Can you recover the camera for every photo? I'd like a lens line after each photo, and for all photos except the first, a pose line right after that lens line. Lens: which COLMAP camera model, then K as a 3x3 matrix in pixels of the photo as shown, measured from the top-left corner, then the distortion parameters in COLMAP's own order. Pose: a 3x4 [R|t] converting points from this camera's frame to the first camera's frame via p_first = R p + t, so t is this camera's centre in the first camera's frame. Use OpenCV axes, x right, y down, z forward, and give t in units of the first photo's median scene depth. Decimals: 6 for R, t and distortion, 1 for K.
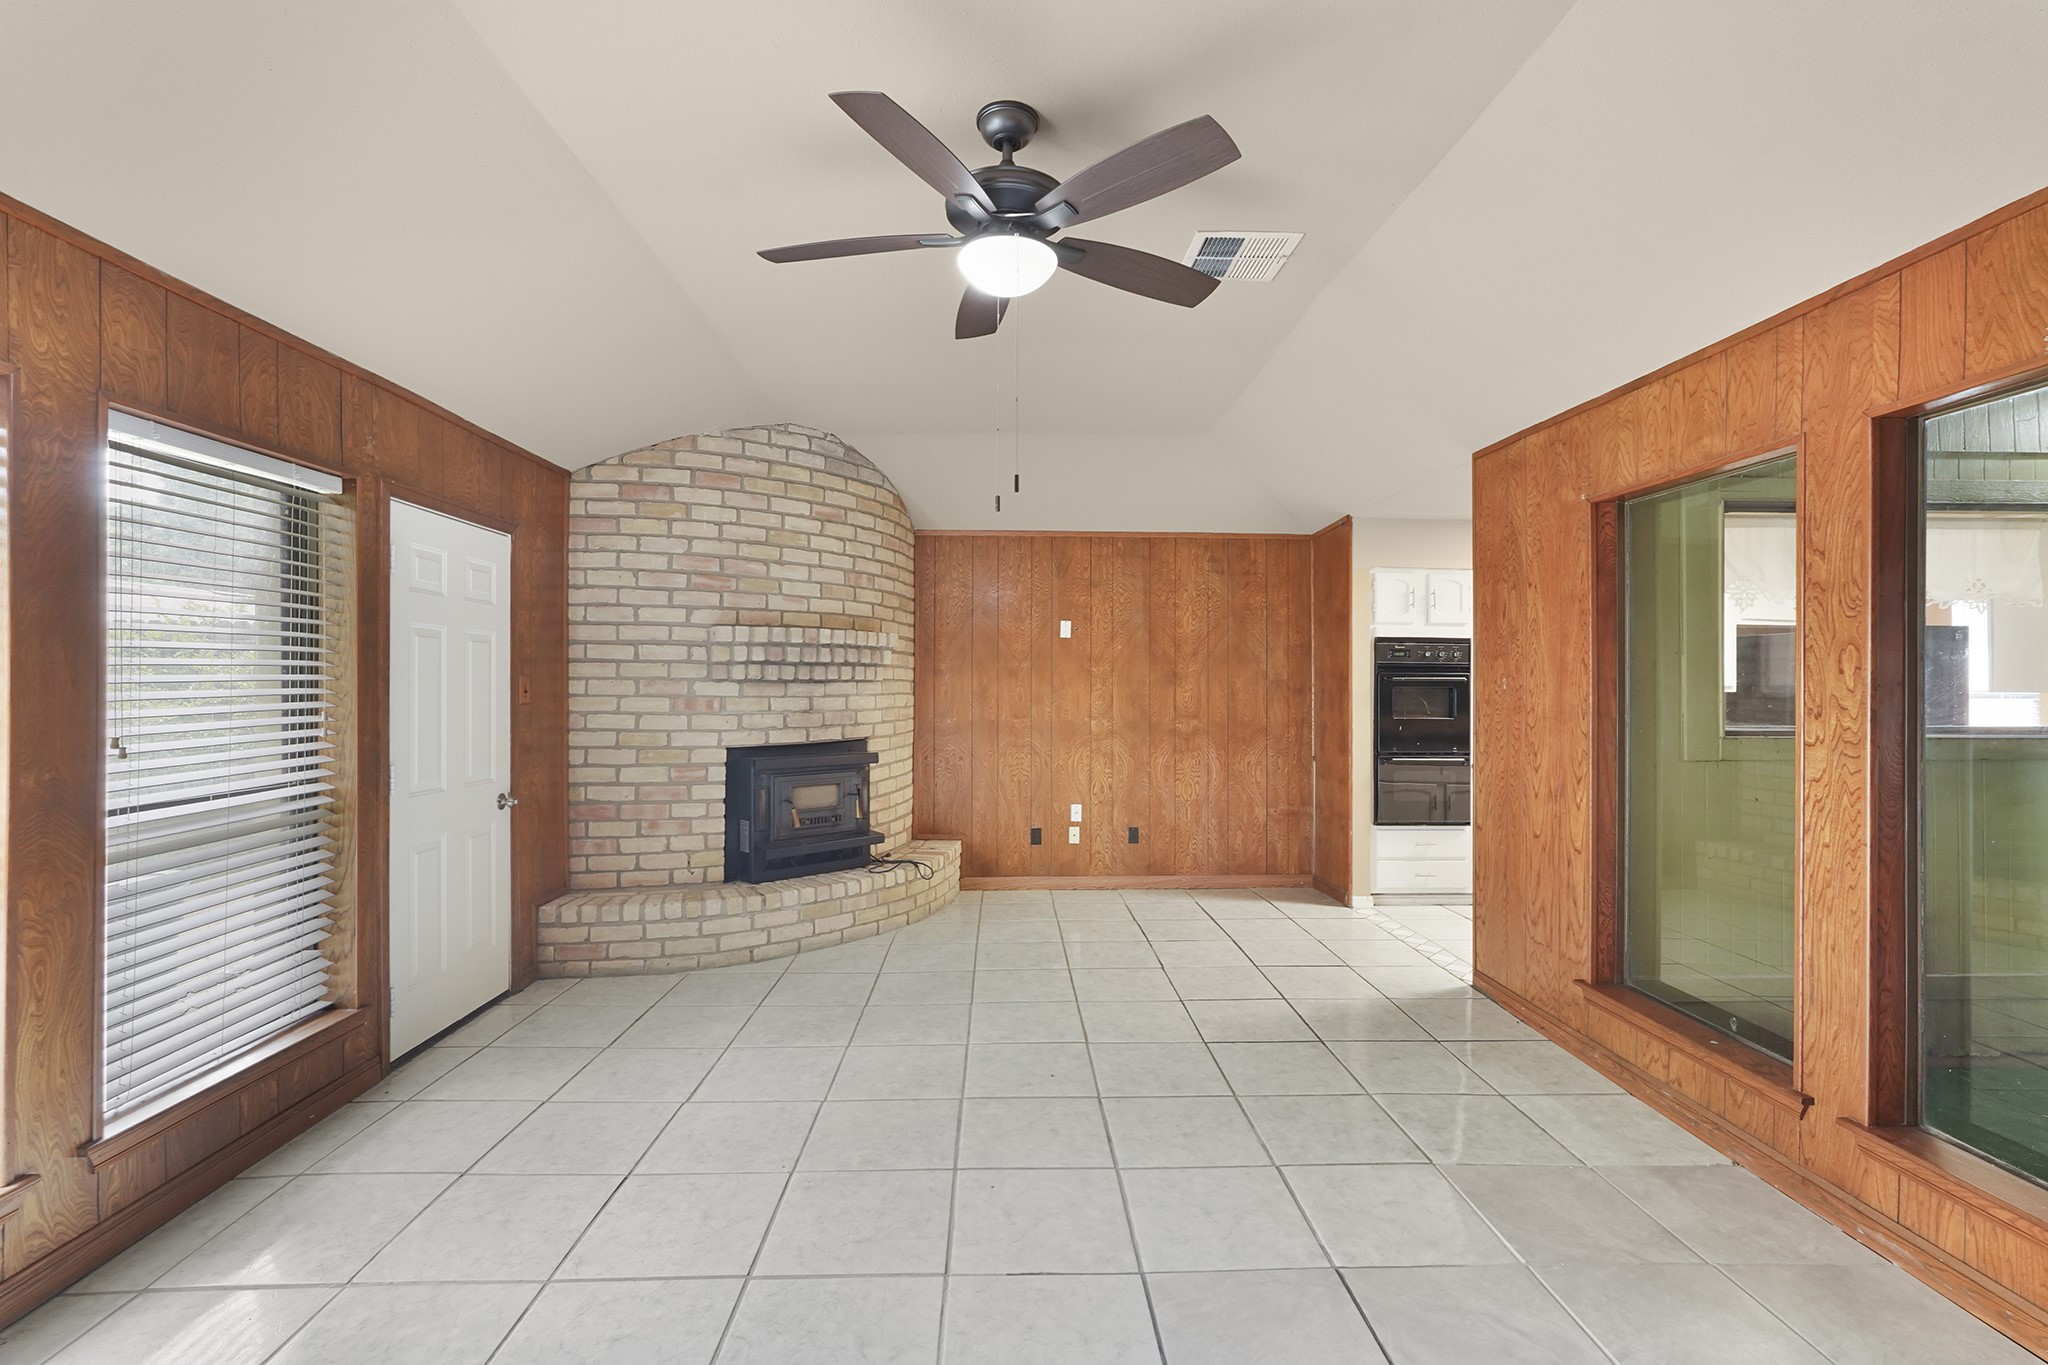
lens RADIAL K [[908.8, 0, 1024.1], [0, 908.8, 693.5], [0, 0, 1]] dist [-0.017479, 0.008455]
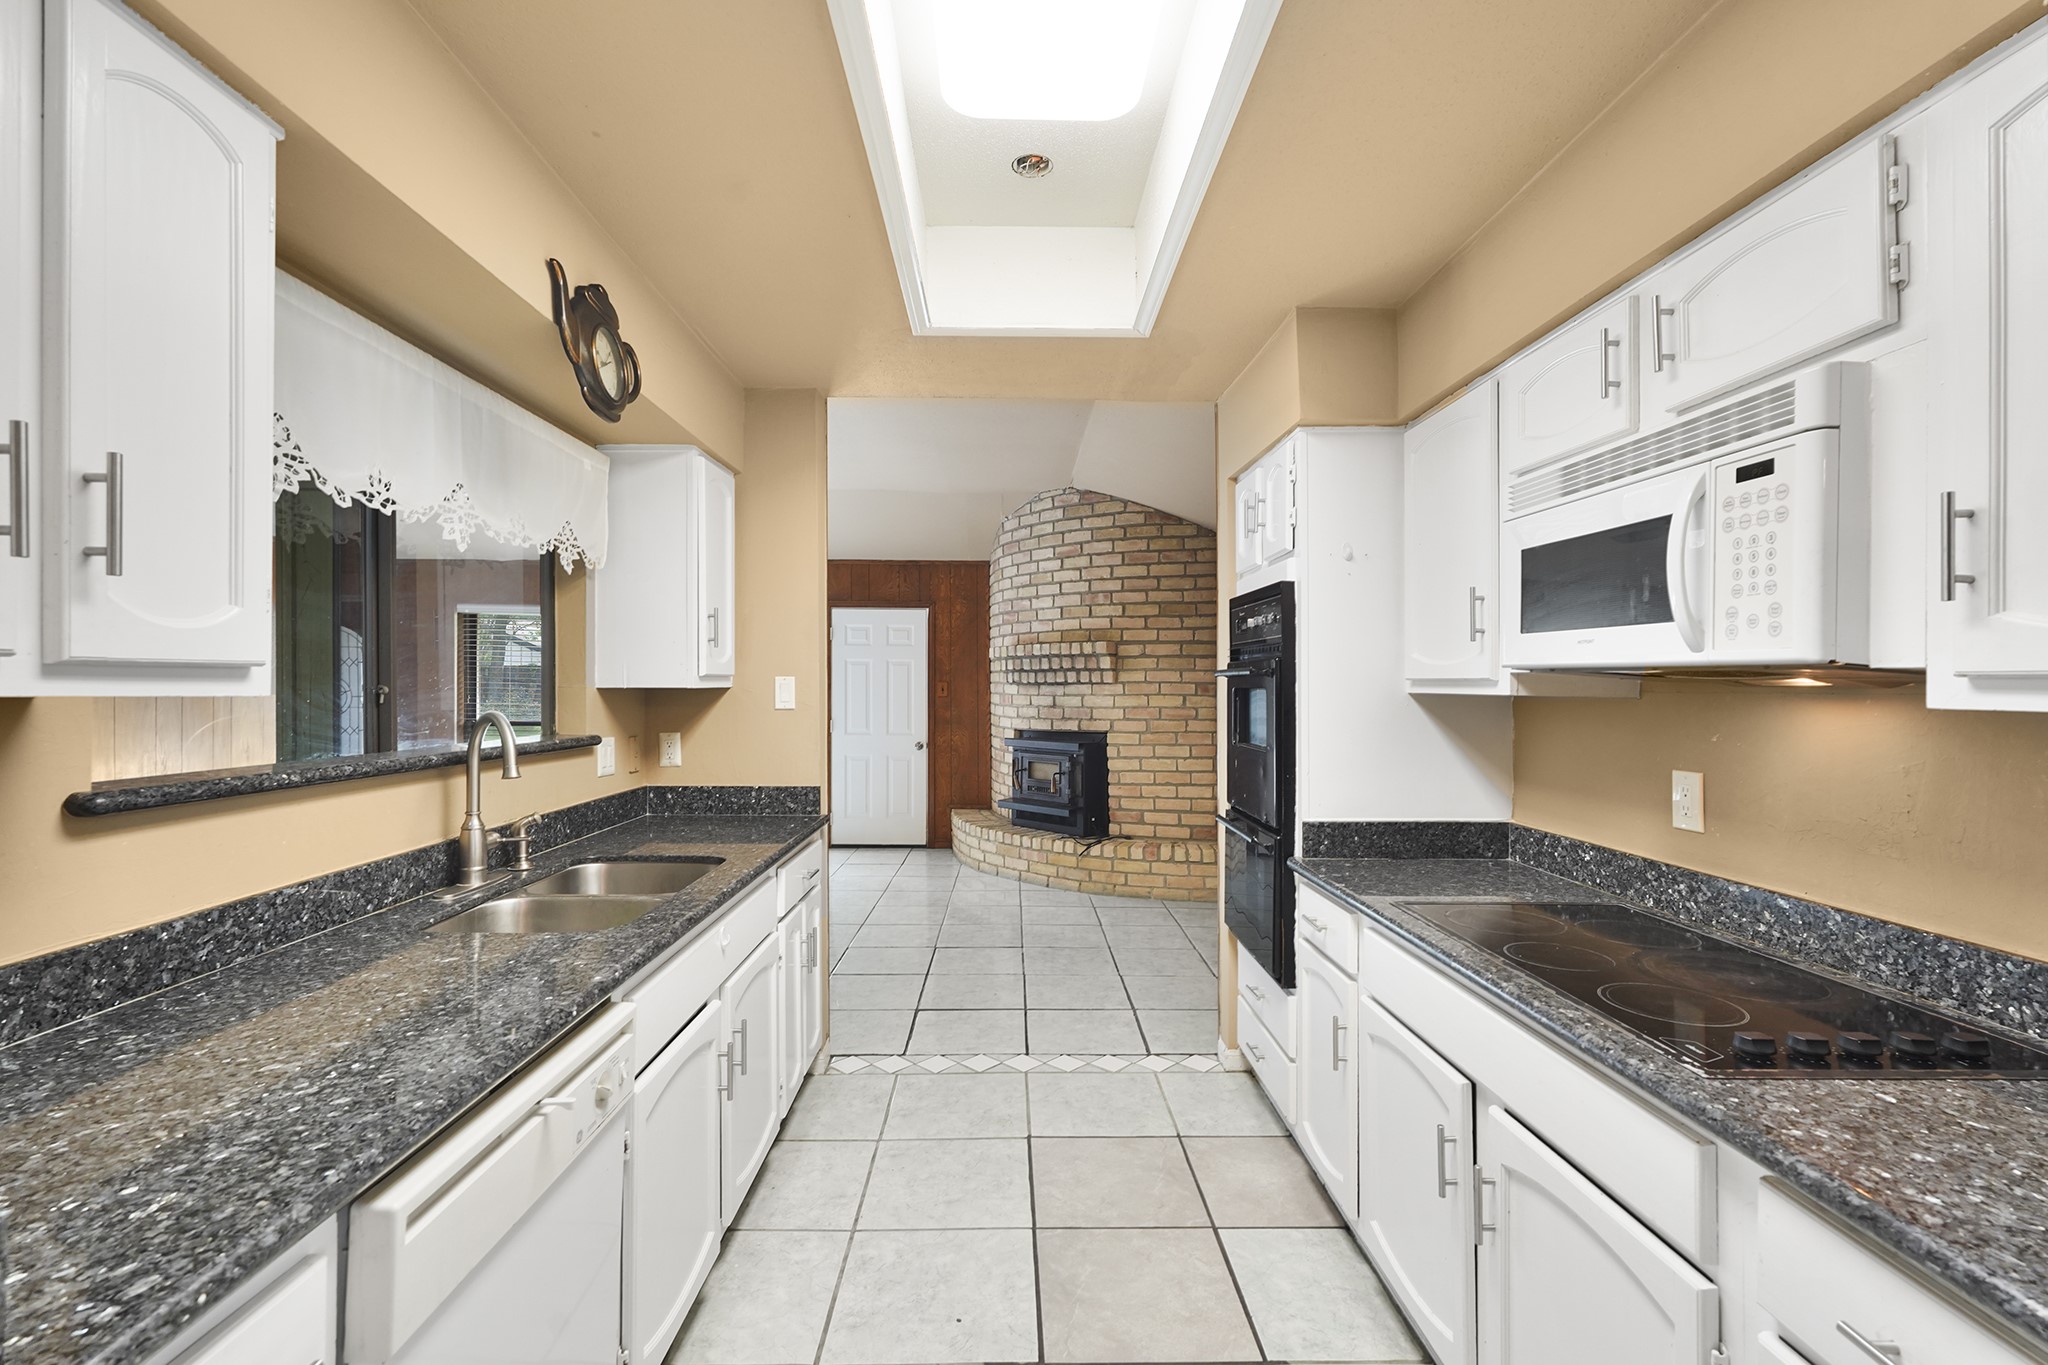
lens RADIAL K [[908.8, 0, 1031.3], [0, 908.8, 697.5], [0, 0, 1]] dist [-0.017479, 0.008455]
pose [[-0.008316, 0.010169, -0.999914, 1.155575], [-0.006744, 0.999925, 0.010225, -0.007330], [0.999943, 0.006829, -0.008247, 1.053343]]
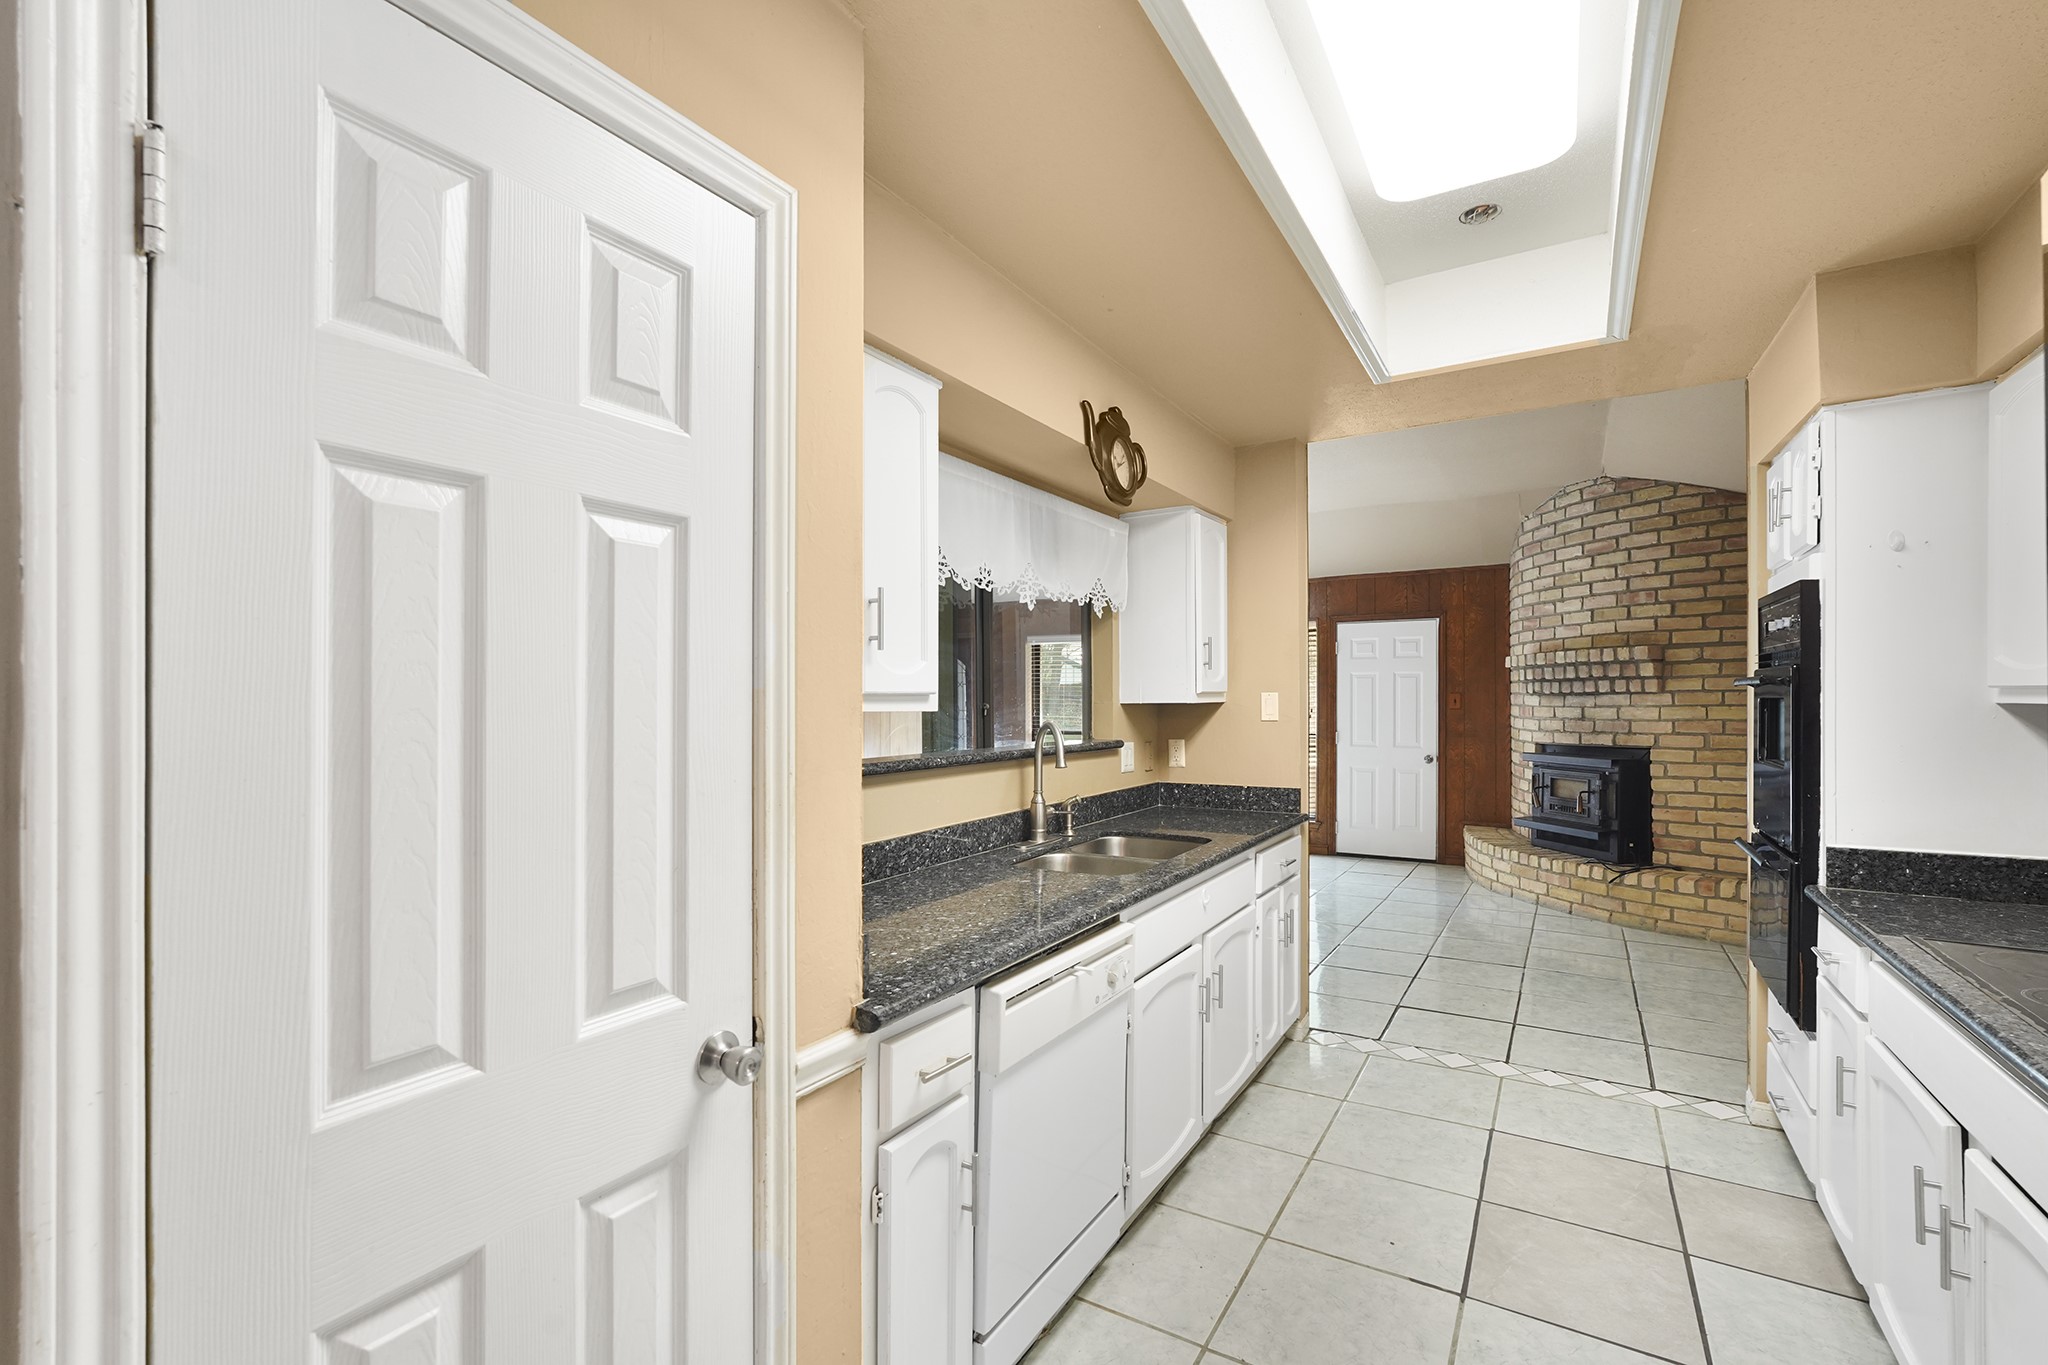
lens RADIAL K [[908.8, 0, 1023.8], [0, 908.8, 718.2], [0, 0, 1]] dist [-0.017479, 0.008455]
pose [[-0.546725, 0.018982, -0.837097, 1.250788], [0.002955, 0.999781, 0.020742, -0.009181], [0.837307, 0.008867, -0.546661, 1.114135]]
